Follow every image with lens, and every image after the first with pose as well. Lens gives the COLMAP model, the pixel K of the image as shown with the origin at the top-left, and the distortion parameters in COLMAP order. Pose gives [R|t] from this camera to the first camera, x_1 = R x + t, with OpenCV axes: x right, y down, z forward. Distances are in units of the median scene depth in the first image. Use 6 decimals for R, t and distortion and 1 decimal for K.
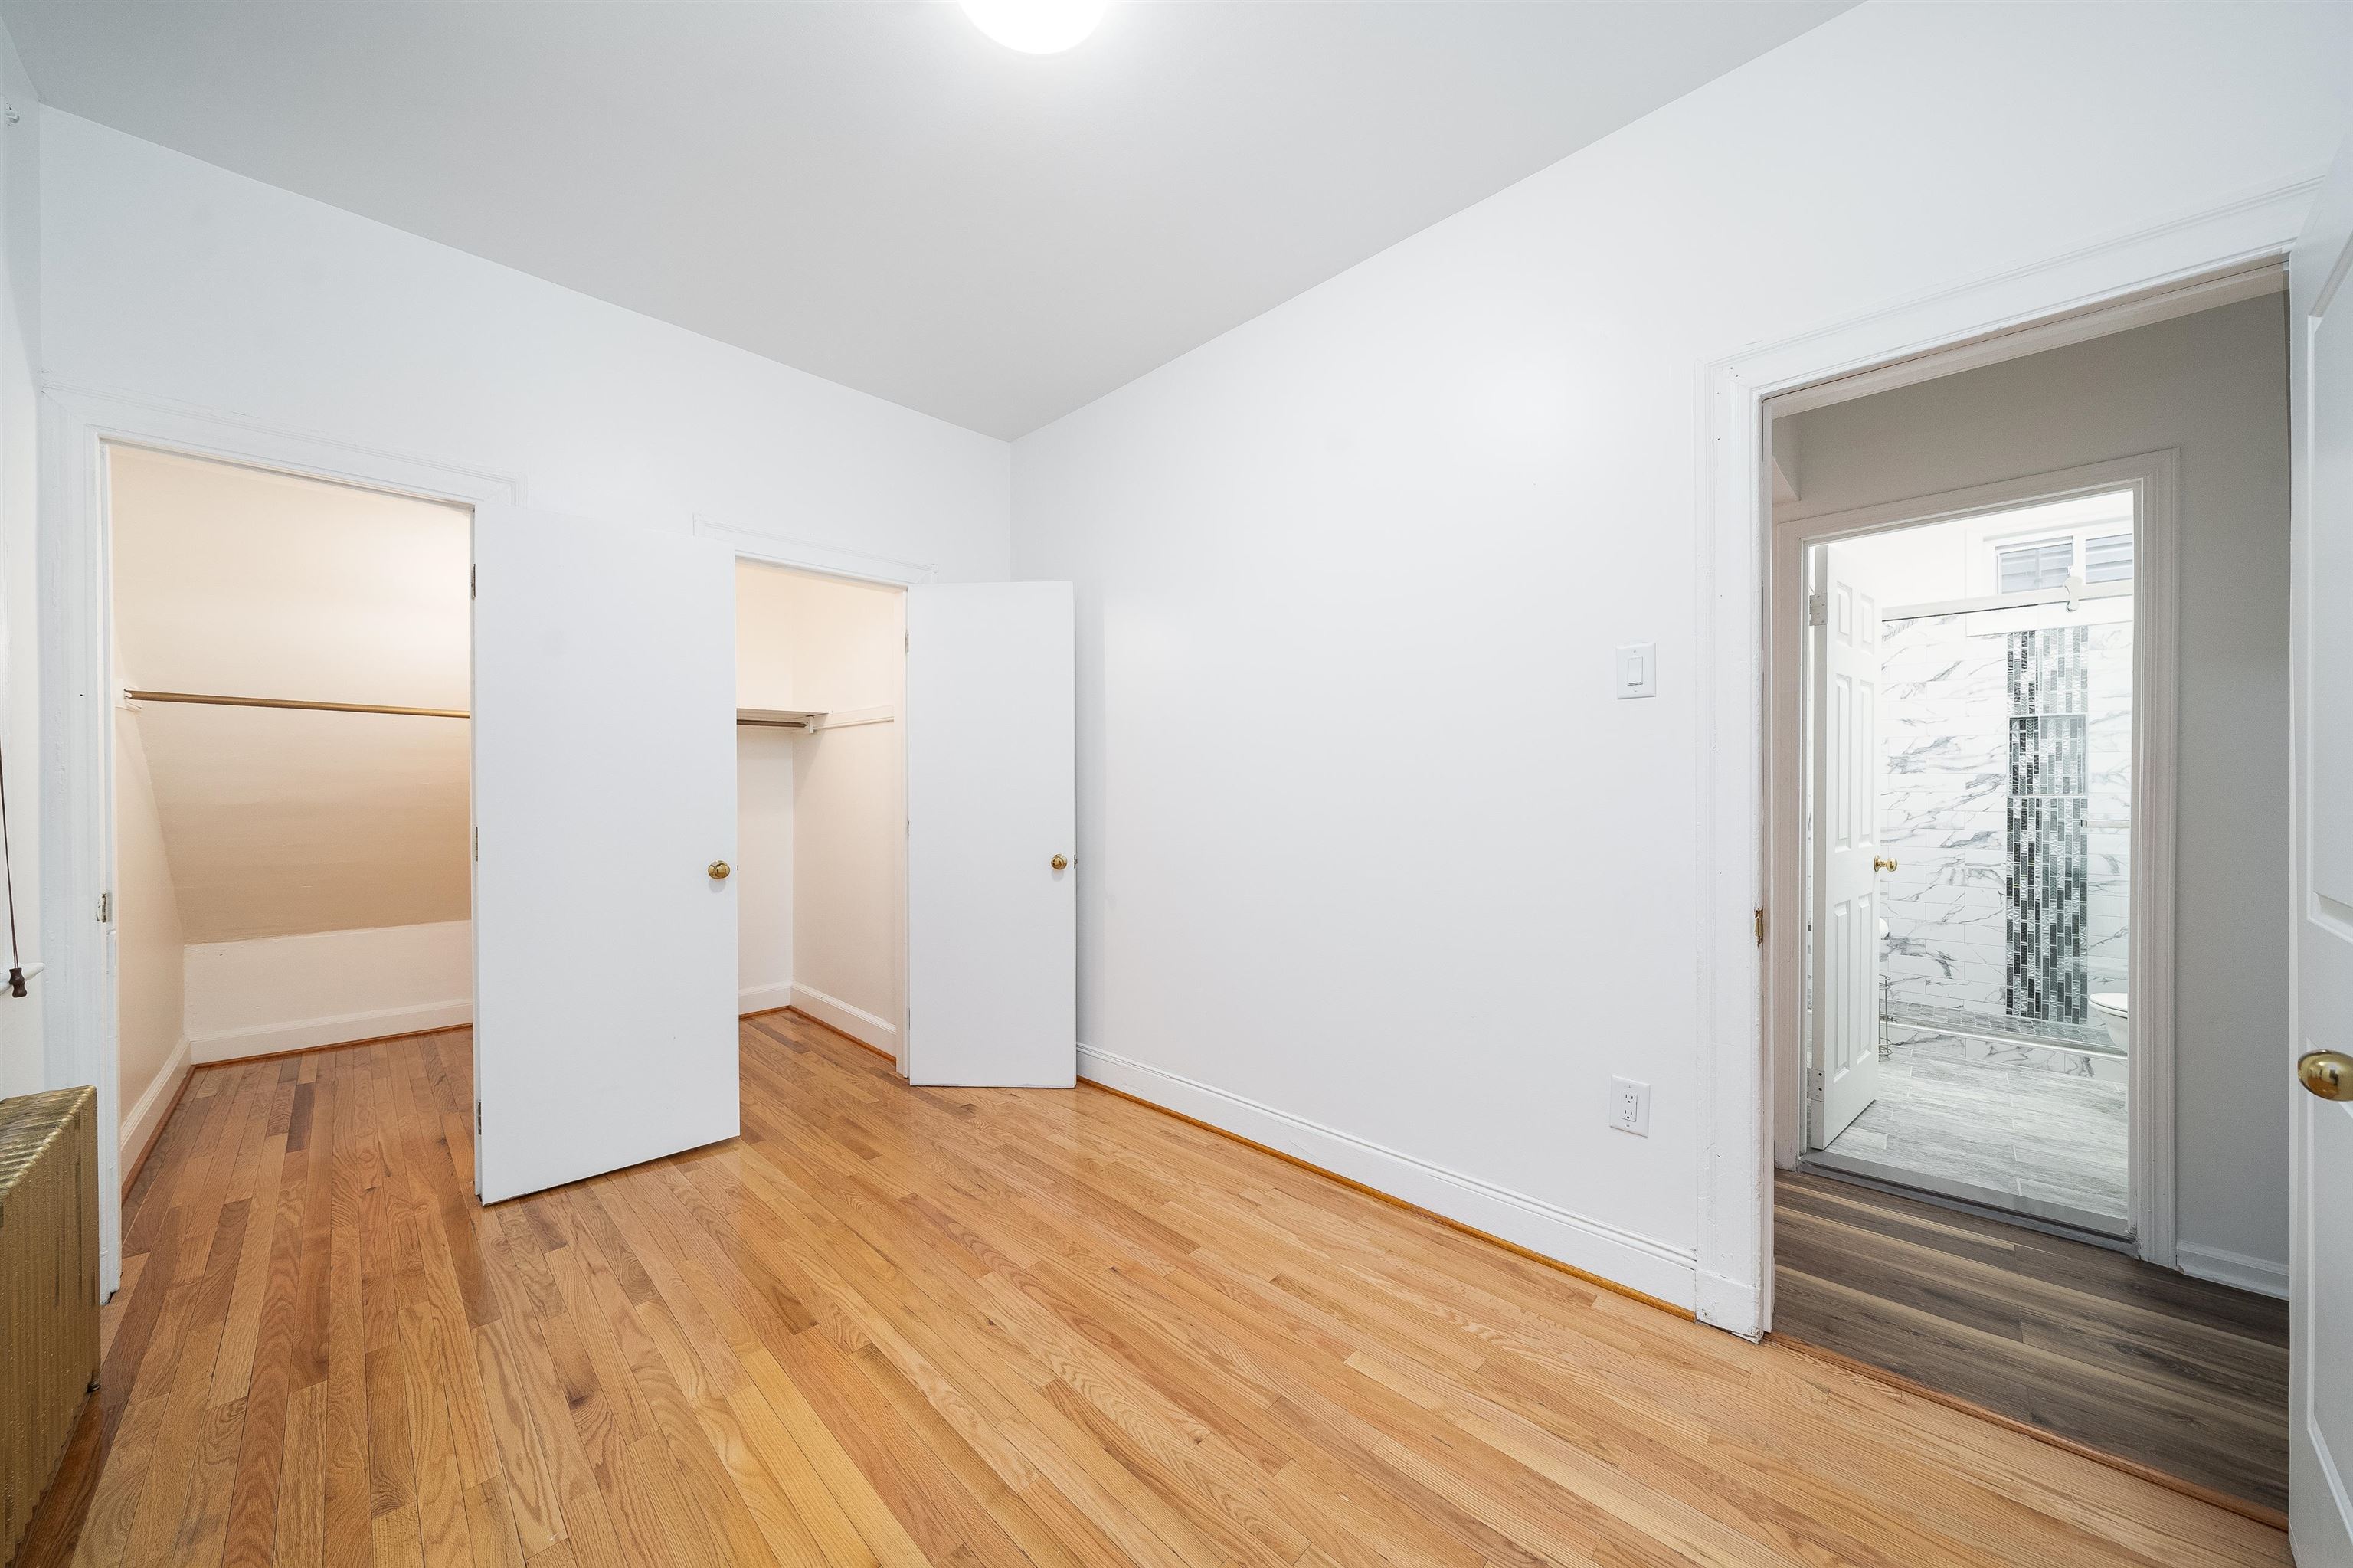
lens RADIAL K [[811.0, 0, 1169.2], [0, 811.0, 787.6], [0, 0, 1]] dist [-0.002606, -0.000130]
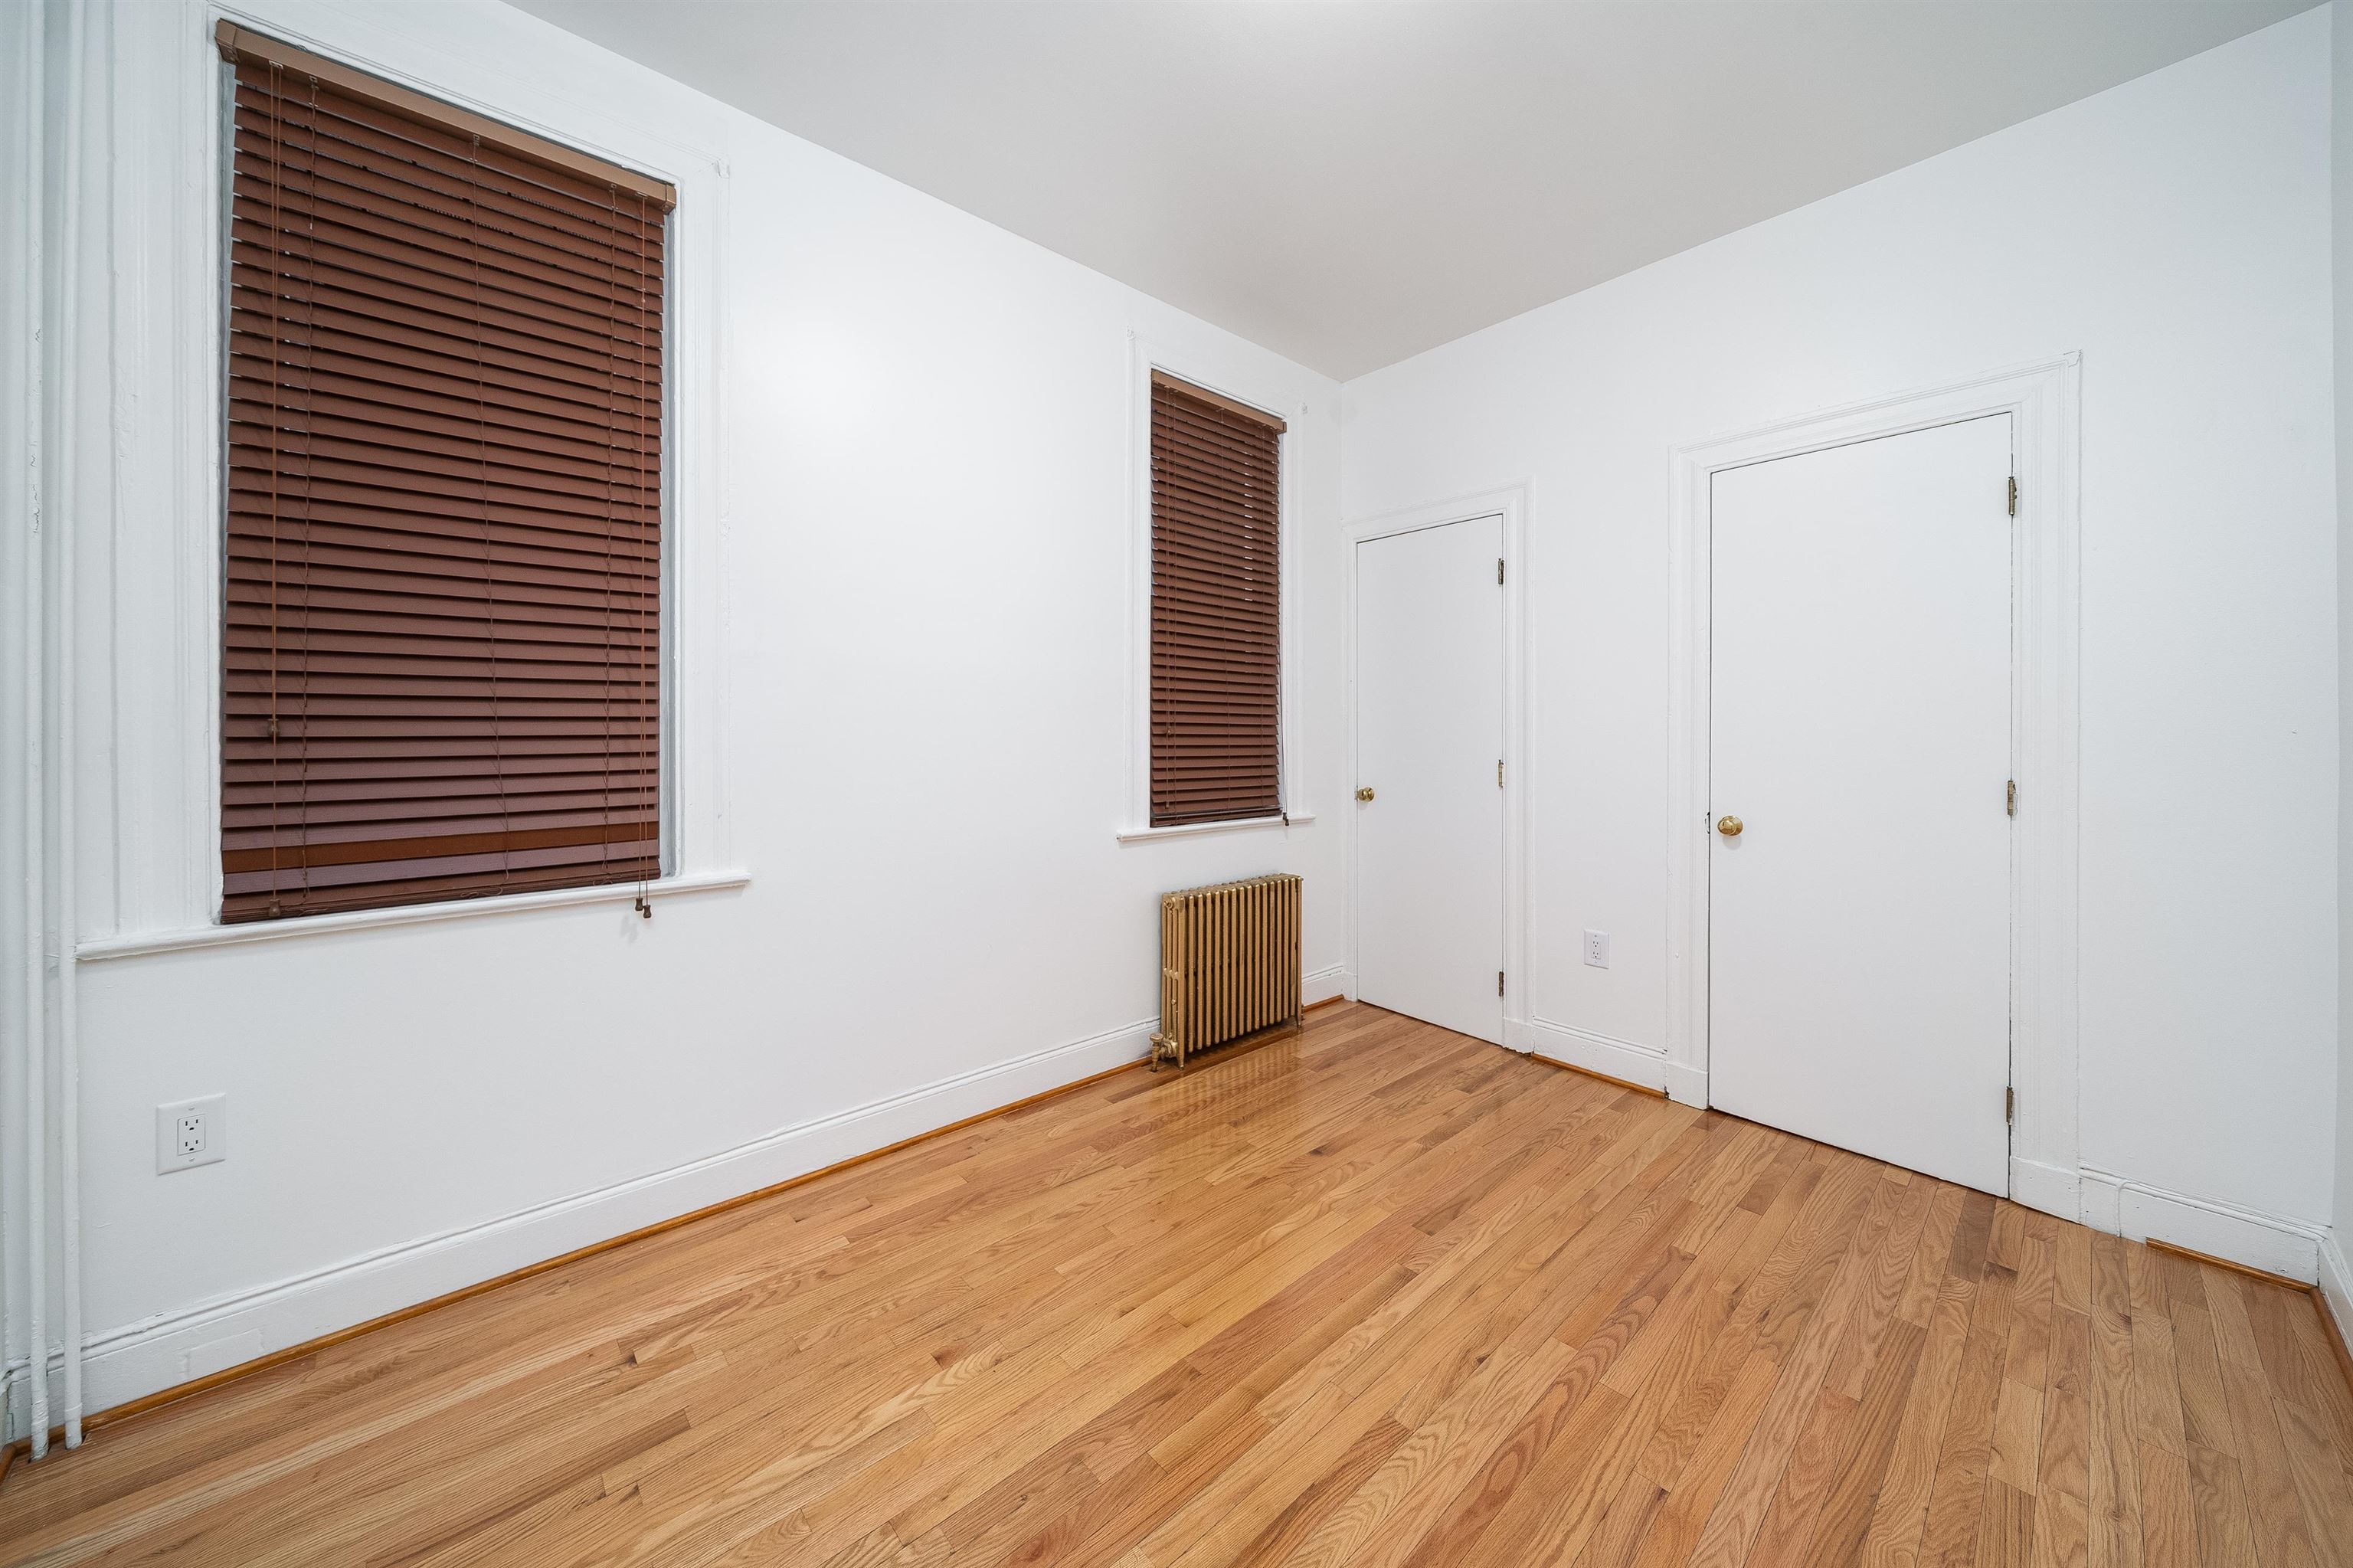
lens RADIAL K [[811.0, 0, 1169.2], [0, 811.0, 787.6], [0, 0, 1]] dist [-0.002606, -0.000130]
pose [[-0.069874, 0.070484, -0.995063, 0.817290], [-0.003360, 0.997478, 0.070891, 0.000479], [0.997550, 0.008297, -0.069461, 0.974836]]
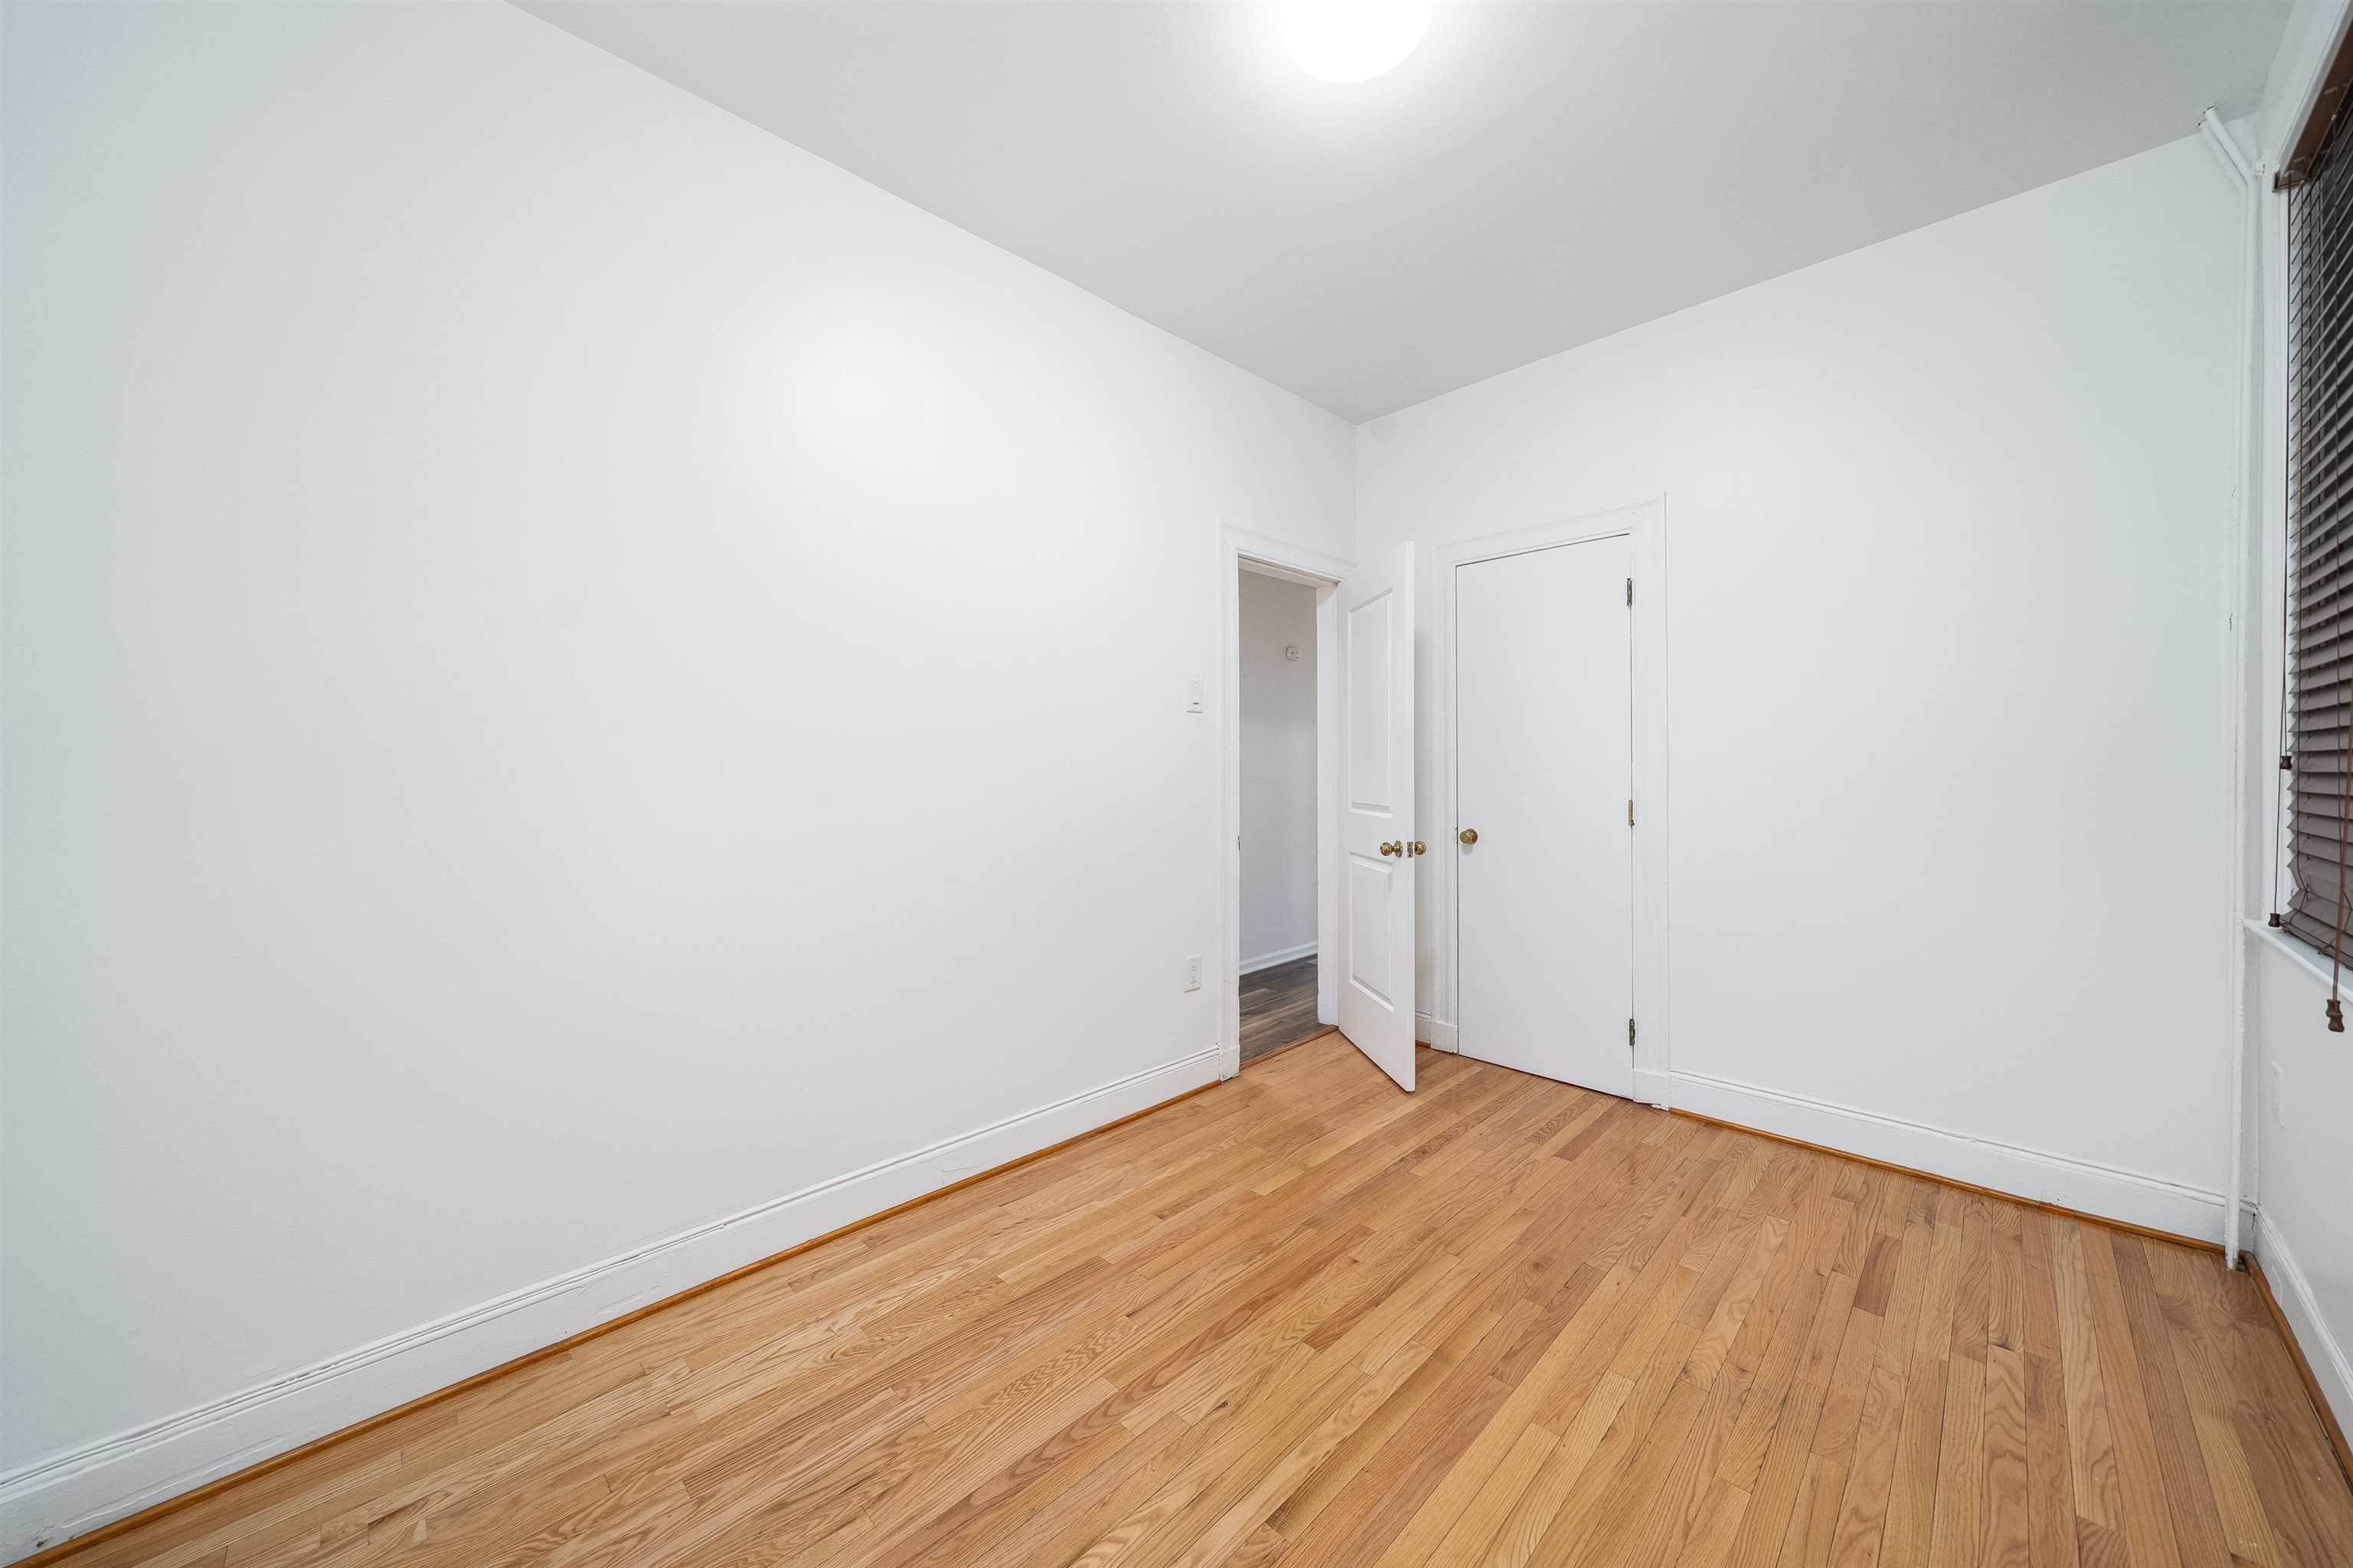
lens RADIAL K [[835.4, 0, 1211.3], [0, 835.4, 777.6], [0, 0, 1]] dist [-0.000855, -0.000052]
pose [[-0.006103, -0.010777, 0.999923, -1.453125], [0.006071, 0.999923, 0.010815, -0.002568], [-0.999963, 0.006137, -0.006037, 1.360316]]
